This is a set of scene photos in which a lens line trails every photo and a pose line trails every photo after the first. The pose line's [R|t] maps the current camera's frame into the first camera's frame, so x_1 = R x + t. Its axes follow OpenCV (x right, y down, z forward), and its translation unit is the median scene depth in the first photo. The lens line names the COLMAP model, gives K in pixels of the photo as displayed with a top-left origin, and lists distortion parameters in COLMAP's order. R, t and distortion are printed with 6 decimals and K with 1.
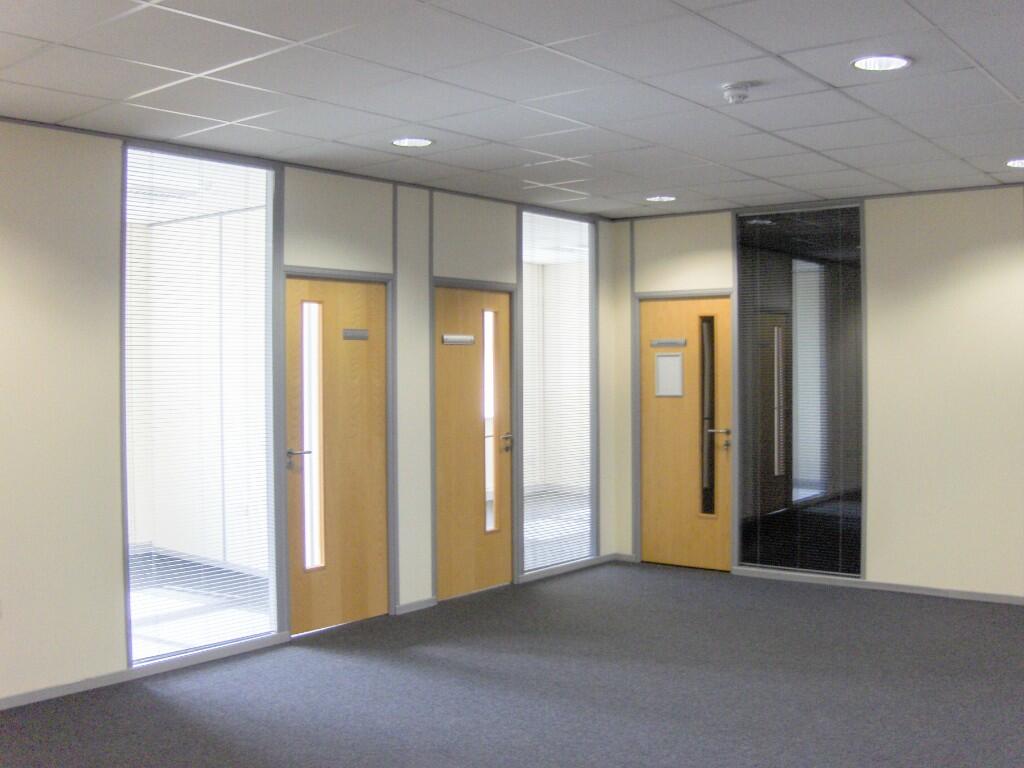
lens RADIAL K [[1079.5, 0, 512.0], [0, 1079.5, 384.0], [0, 0, 1]] dist [-0.323516, 0.230506]
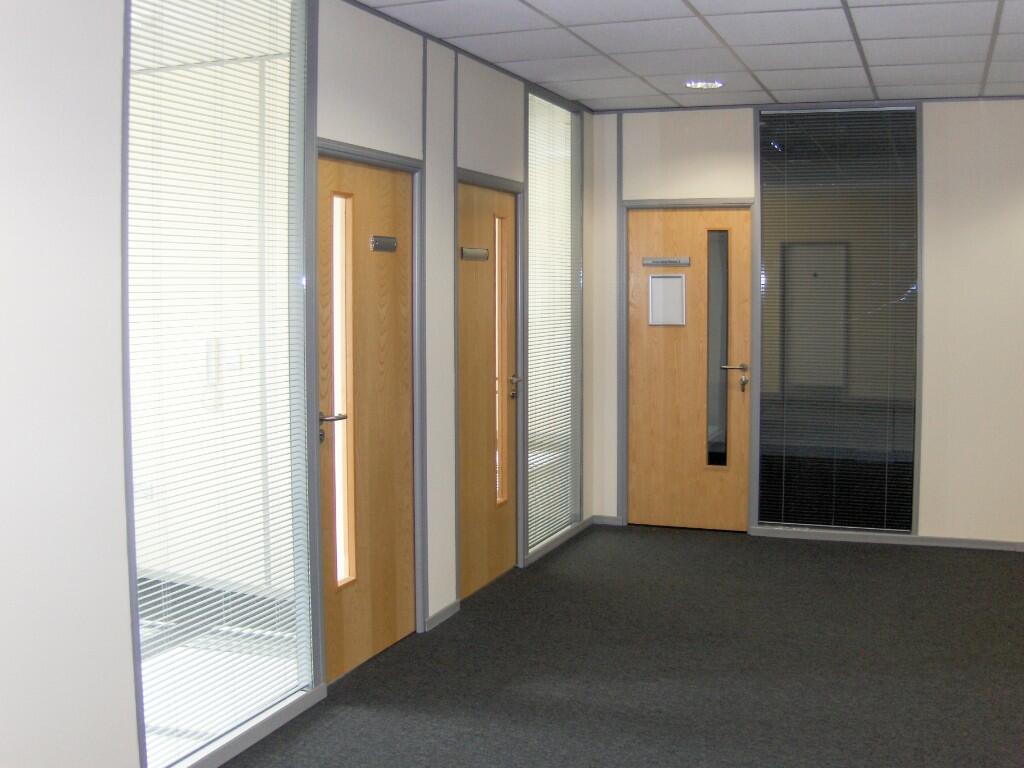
lens RADIAL K [[1079.5, 0, 512.0], [0, 1079.5, 384.0], [0, 0, 1]] dist [-0.323516, 0.230506]
pose [[0.960180, -0.023415, 0.278399, -0.222589], [0.003255, 0.997352, 0.072656, -0.004707], [-0.279363, -0.068856, 0.957714, 0.257554]]
